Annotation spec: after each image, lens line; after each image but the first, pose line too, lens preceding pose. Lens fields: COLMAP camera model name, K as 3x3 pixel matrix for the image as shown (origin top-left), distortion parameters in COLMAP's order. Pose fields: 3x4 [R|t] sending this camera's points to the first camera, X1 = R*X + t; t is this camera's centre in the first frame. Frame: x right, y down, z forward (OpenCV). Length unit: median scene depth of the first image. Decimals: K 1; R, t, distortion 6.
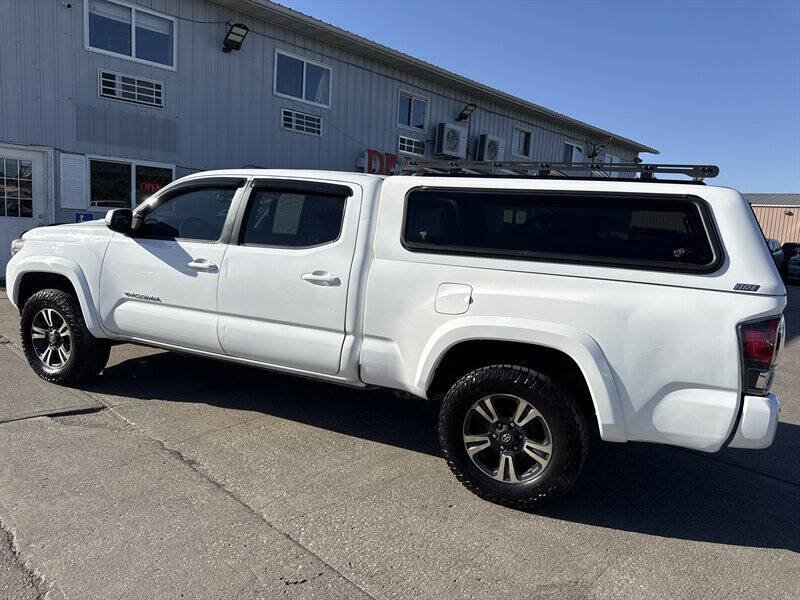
lens RADIAL K [[564.9, 0, 400.0], [0, 564.9, 300.0], [0, 0, 1]] dist [0.092824, -0.138705]
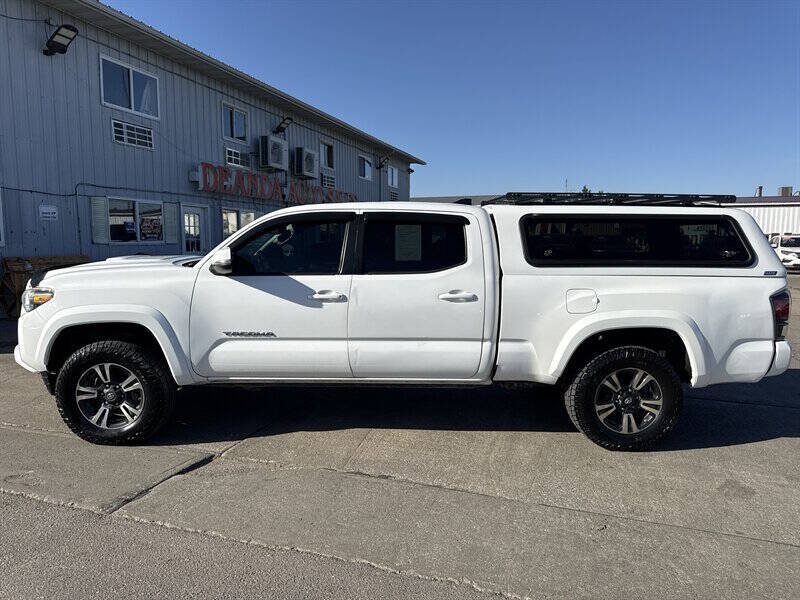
lens RADIAL K [[564.9, 0, 400.0], [0, 564.9, 300.0], [0, 0, 1]] dist [0.092824, -0.138705]
pose [[0.902801, -0.103360, 0.417453, -0.658533], [0.107163, 0.994137, 0.014392, -0.054520], [-0.416493, 0.031742, 0.908584, -0.003059]]
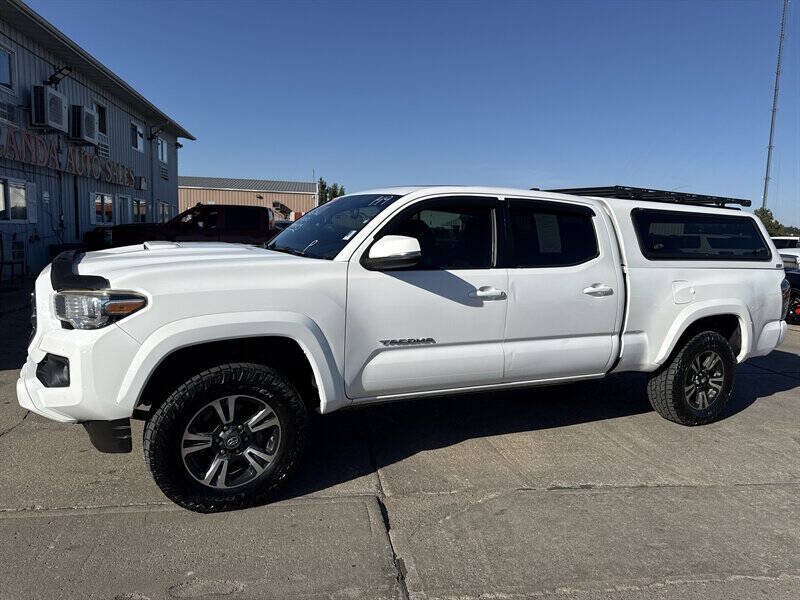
lens RADIAL K [[564.9, 0, 400.0], [0, 564.9, 300.0], [0, 0, 1]] dist [0.092824, -0.138705]
pose [[0.610941, -0.136102, 0.779889, -1.139588], [0.107800, 0.990238, 0.088364, -0.145345], [-0.784302, 0.030087, 0.619649, 0.543678]]
